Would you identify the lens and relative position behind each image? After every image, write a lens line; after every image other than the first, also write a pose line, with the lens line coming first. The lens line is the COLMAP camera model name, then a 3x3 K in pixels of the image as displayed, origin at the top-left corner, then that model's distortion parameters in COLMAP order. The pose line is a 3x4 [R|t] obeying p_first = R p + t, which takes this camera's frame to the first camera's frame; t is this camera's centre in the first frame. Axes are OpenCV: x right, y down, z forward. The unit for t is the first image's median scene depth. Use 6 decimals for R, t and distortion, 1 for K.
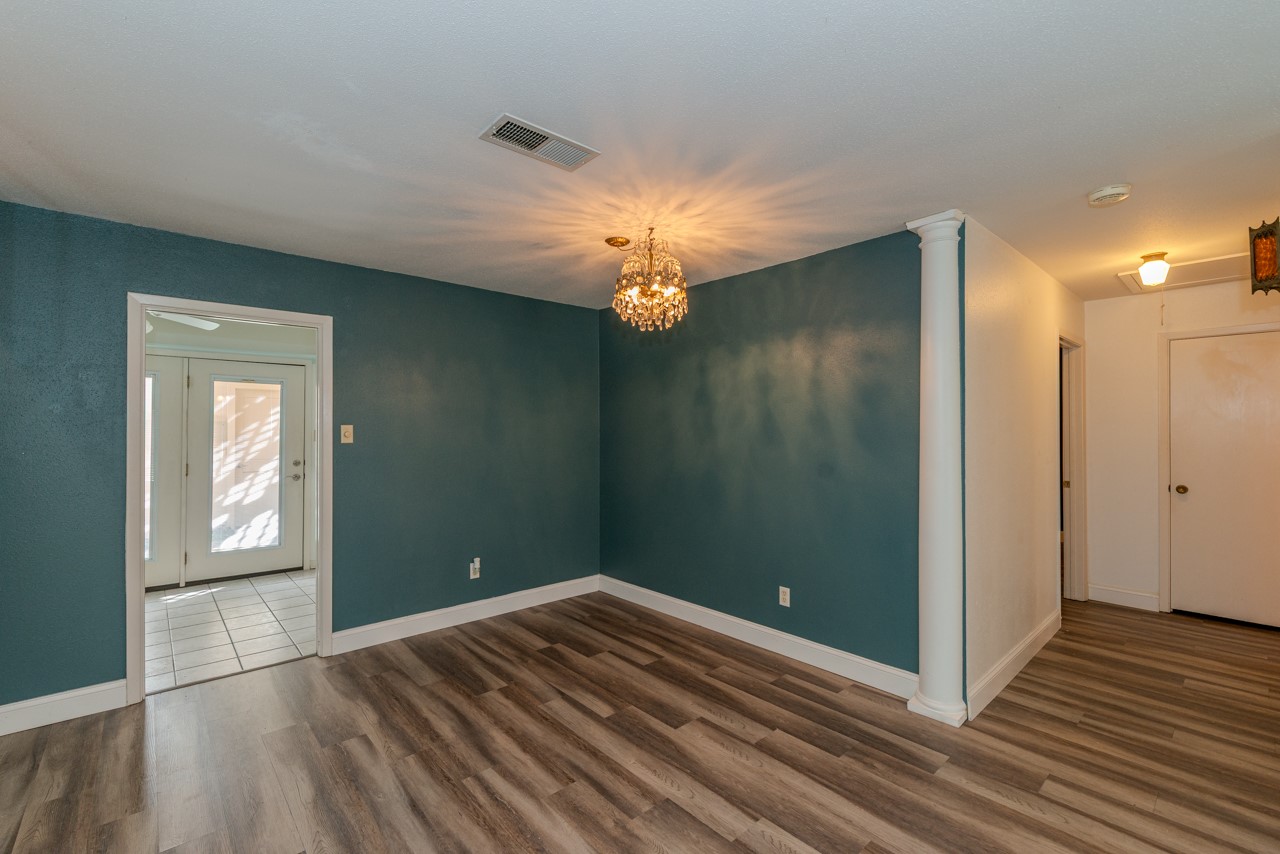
lens RADIAL K [[555.3, 0, 634.6], [0, 555.3, 426.1], [0, 0, 1]] dist [0.000472, -0.000089]
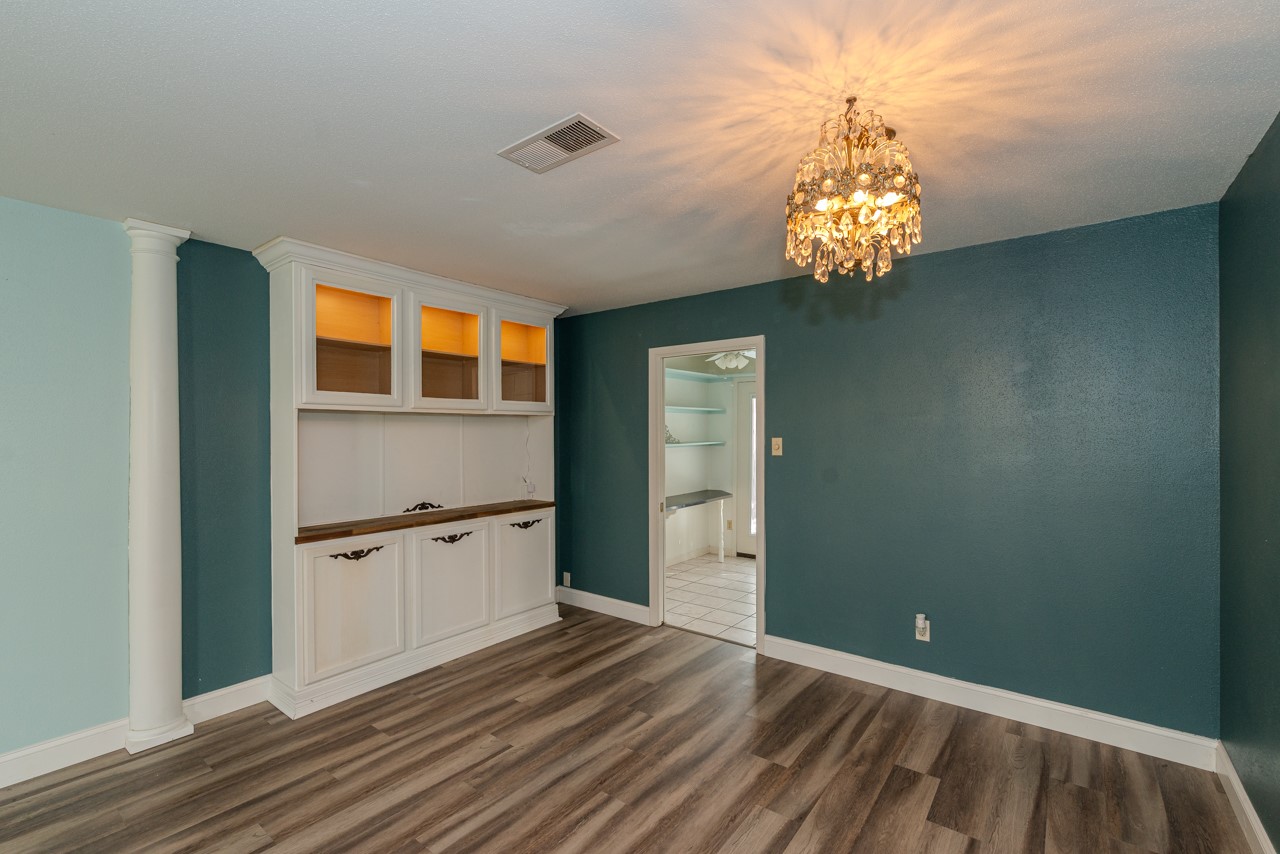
lens RADIAL K [[560.7, 0, 633.2], [0, 560.7, 433.0], [0, 0, 1]] dist [0.000166, 0.000024]
pose [[0.183691, 0.000889, -0.982984, 0.435798], [0.008731, 0.999959, 0.002536, -0.015302], [0.982945, -0.009048, 0.183675, 0.531663]]
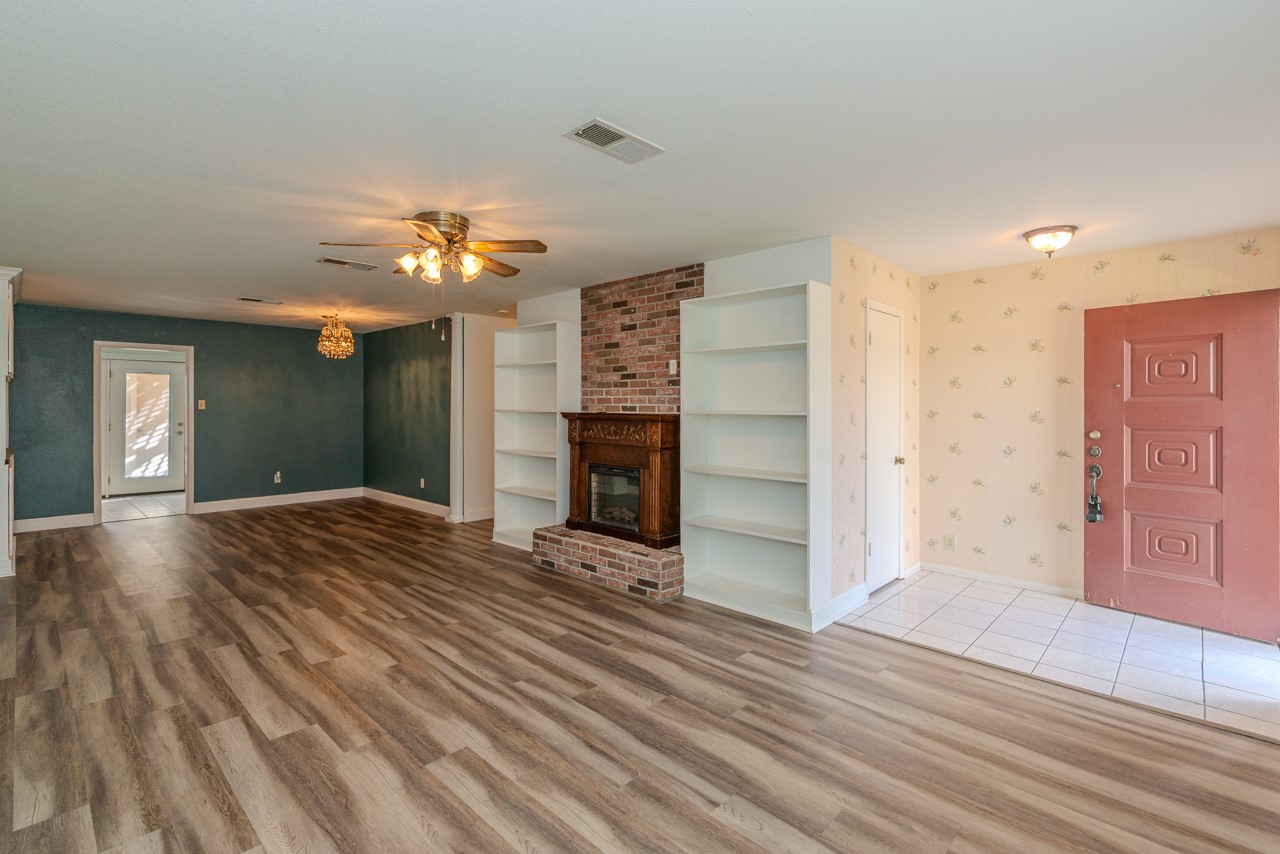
lens RADIAL K [[590.3, 0, 614.3], [0, 590.3, 407.1], [0, 0, 1]] dist [0.000784, 0.000253]
pose [[0.997791, 0.001177, 0.066418, 0.792529], [-0.001691, 0.999969, 0.007677, 0.003786], [-0.066407, -0.007773, 0.997762, -1.175296]]
